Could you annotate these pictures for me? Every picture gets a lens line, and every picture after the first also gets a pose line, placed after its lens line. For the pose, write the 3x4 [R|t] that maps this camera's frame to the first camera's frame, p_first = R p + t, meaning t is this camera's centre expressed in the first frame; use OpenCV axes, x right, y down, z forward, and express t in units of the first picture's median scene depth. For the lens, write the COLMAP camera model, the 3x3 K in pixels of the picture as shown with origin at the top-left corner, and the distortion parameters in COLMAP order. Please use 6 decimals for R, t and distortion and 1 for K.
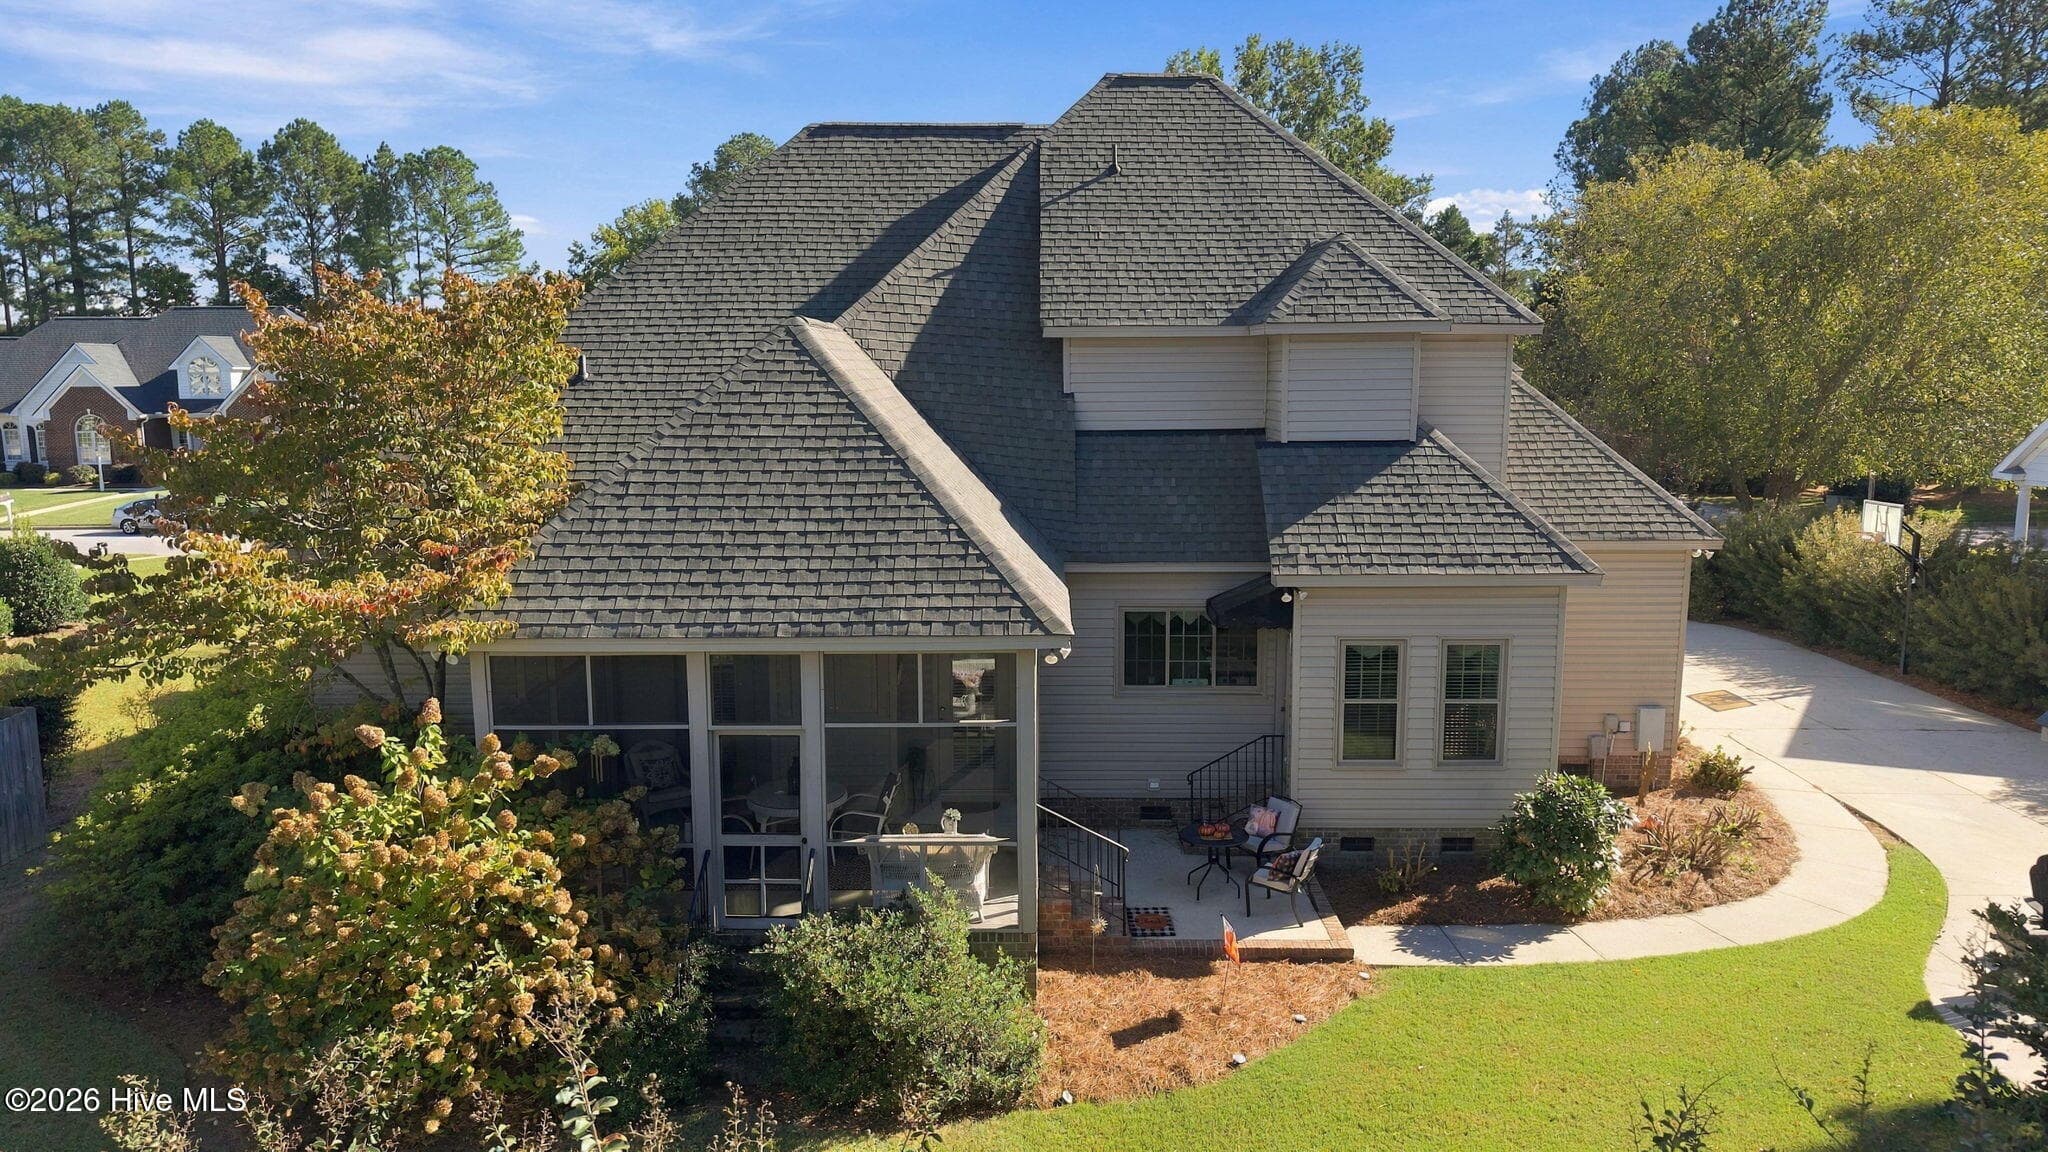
lens RADIAL K [[1386.8, 0, 1024.0], [0, 1386.8, 576.0], [0, 0, 1]] dist [0.036667, -0.042533]
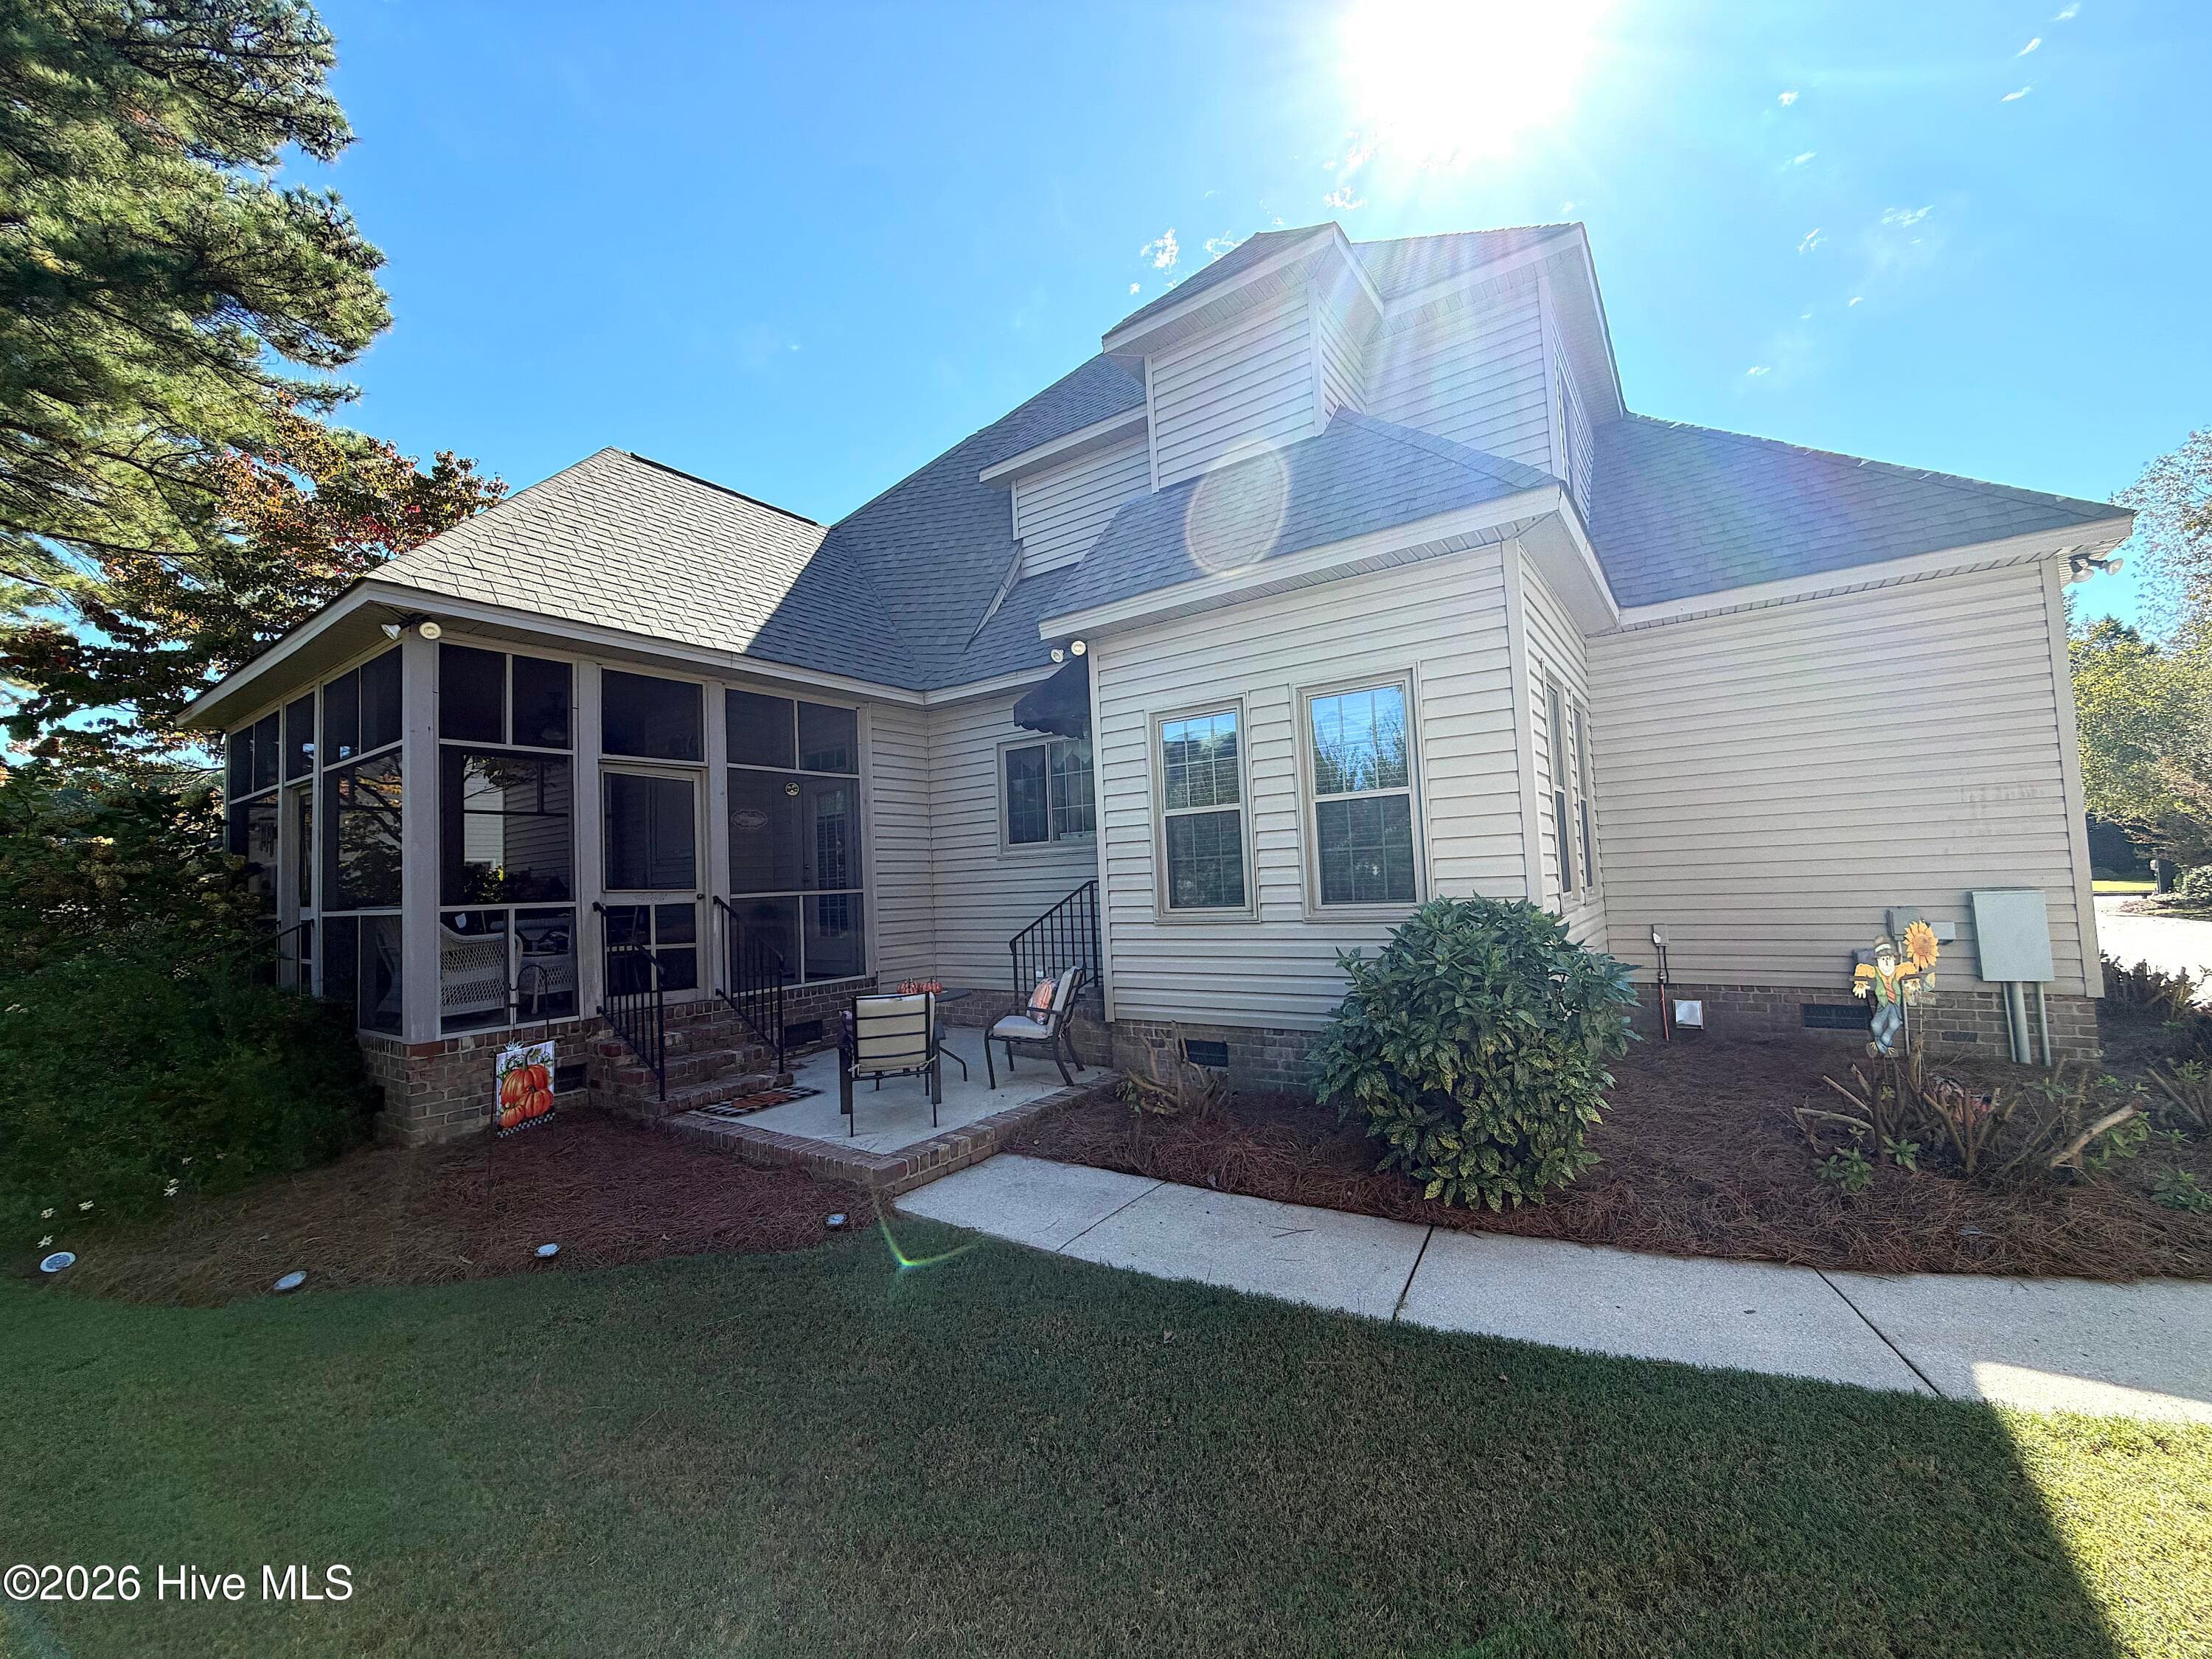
lens RADIAL K [[897.4, 0, 1106.0], [0, 897.4, 829.5], [0, 0, 1]] dist [-0.018130, 0.006457]
pose [[0.835054, -0.063454, -0.546497, 0.444583], [-0.040861, 0.983430, -0.176623, 0.176670], [0.548649, 0.169820, 0.818624, 0.675726]]
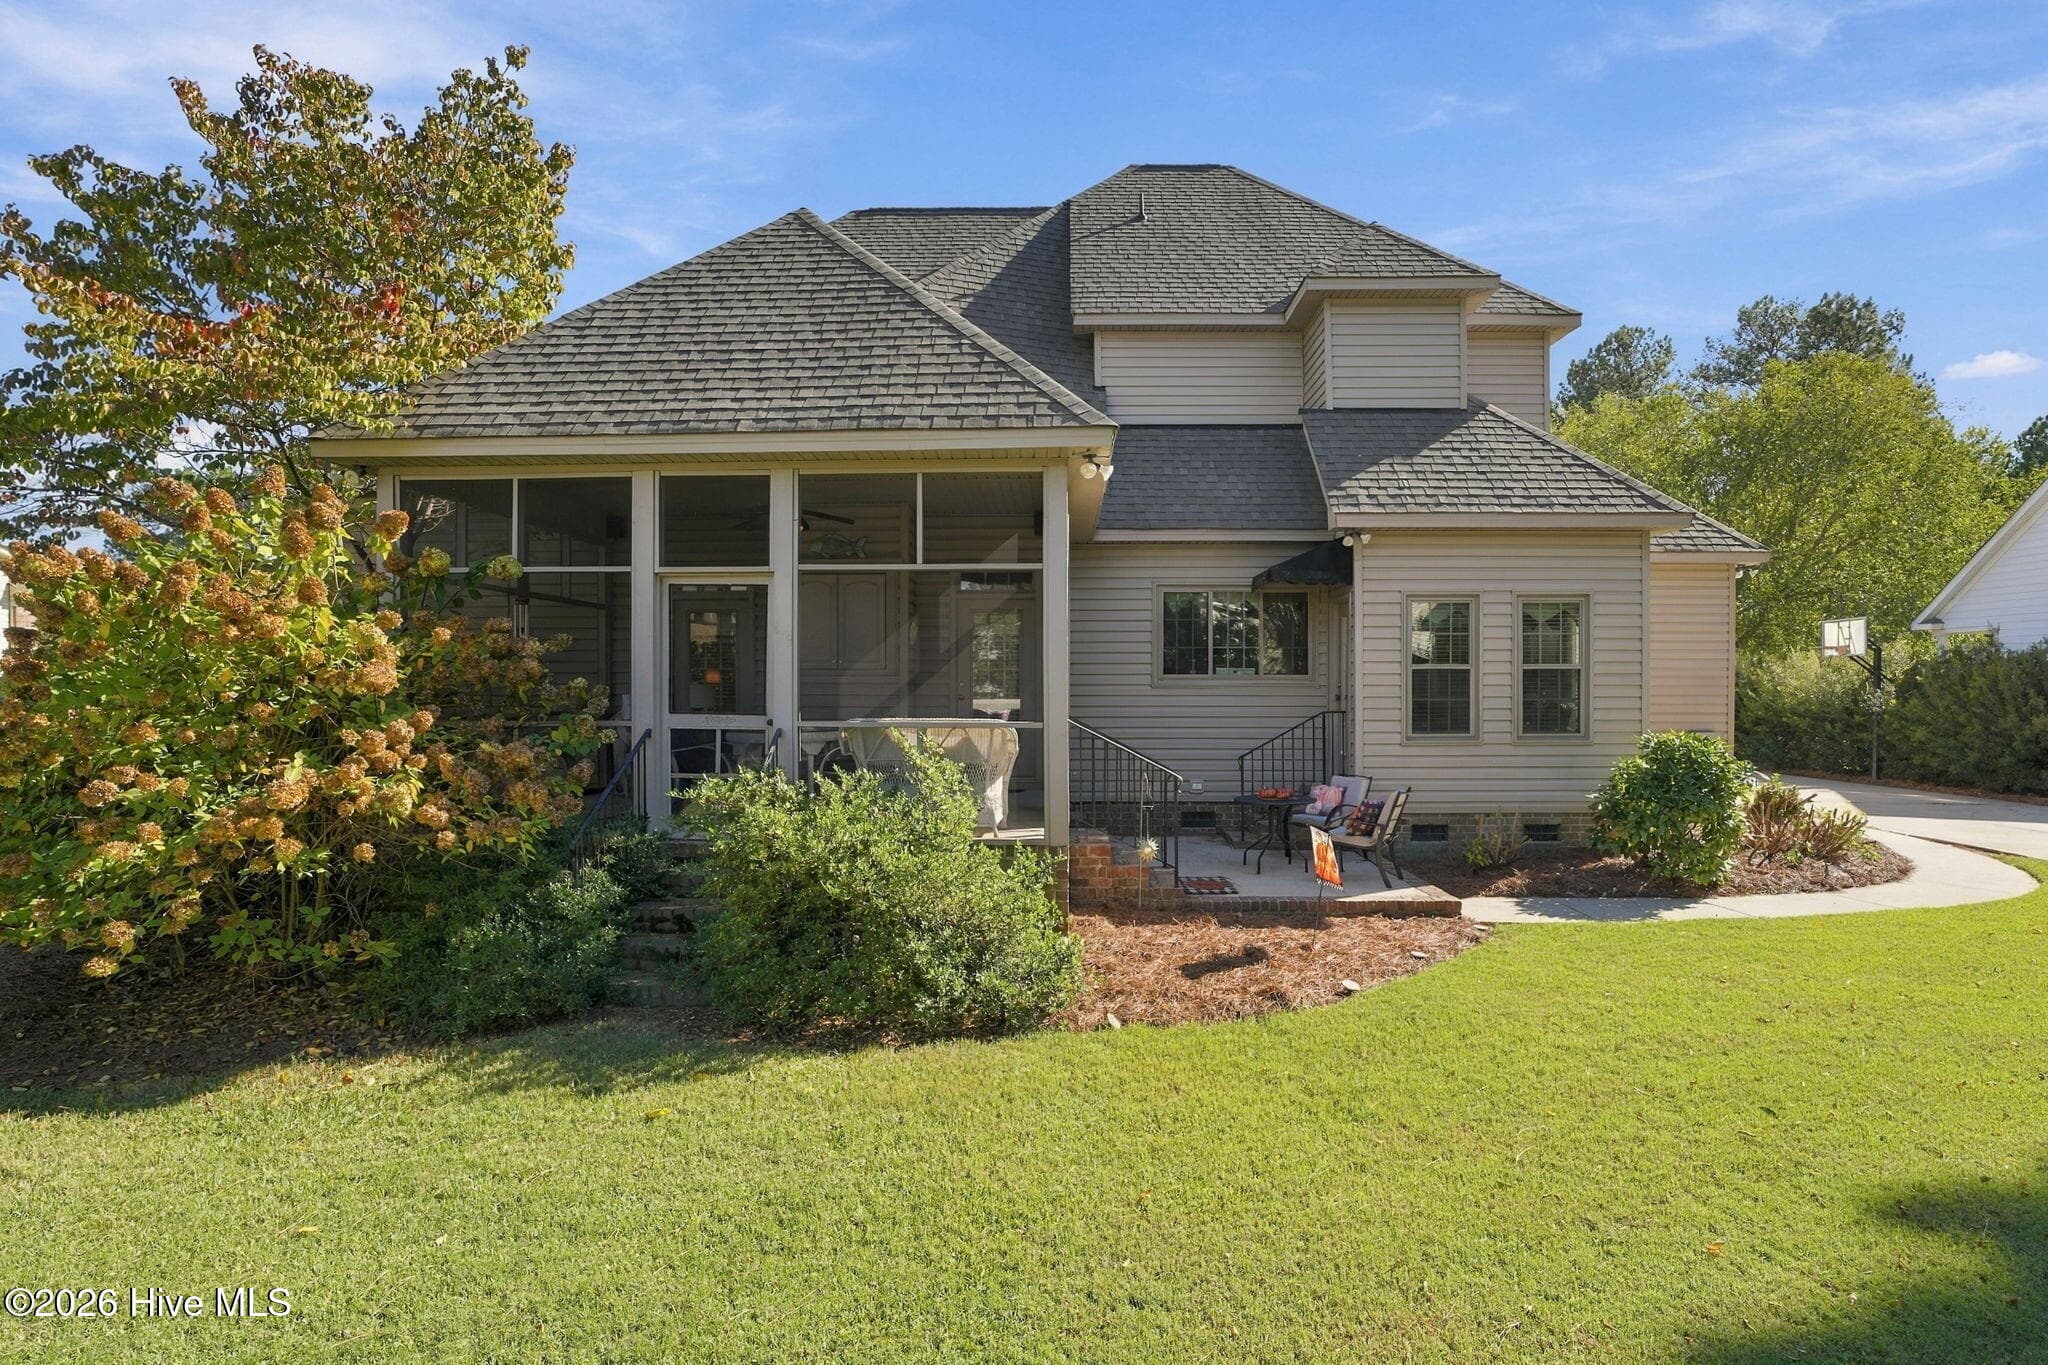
lens RADIAL K [[1089.2, 0, 1024.1], [0, 1089.2, 668.6], [0, 0, 1]] dist [-0.094329, 0.065957]
pose [[0.999585, 0.002245, -0.028719, 0.001504], [-0.006414, 0.989278, -0.145902, 0.200609], [0.028083, 0.146026, 0.988882, 0.320664]]
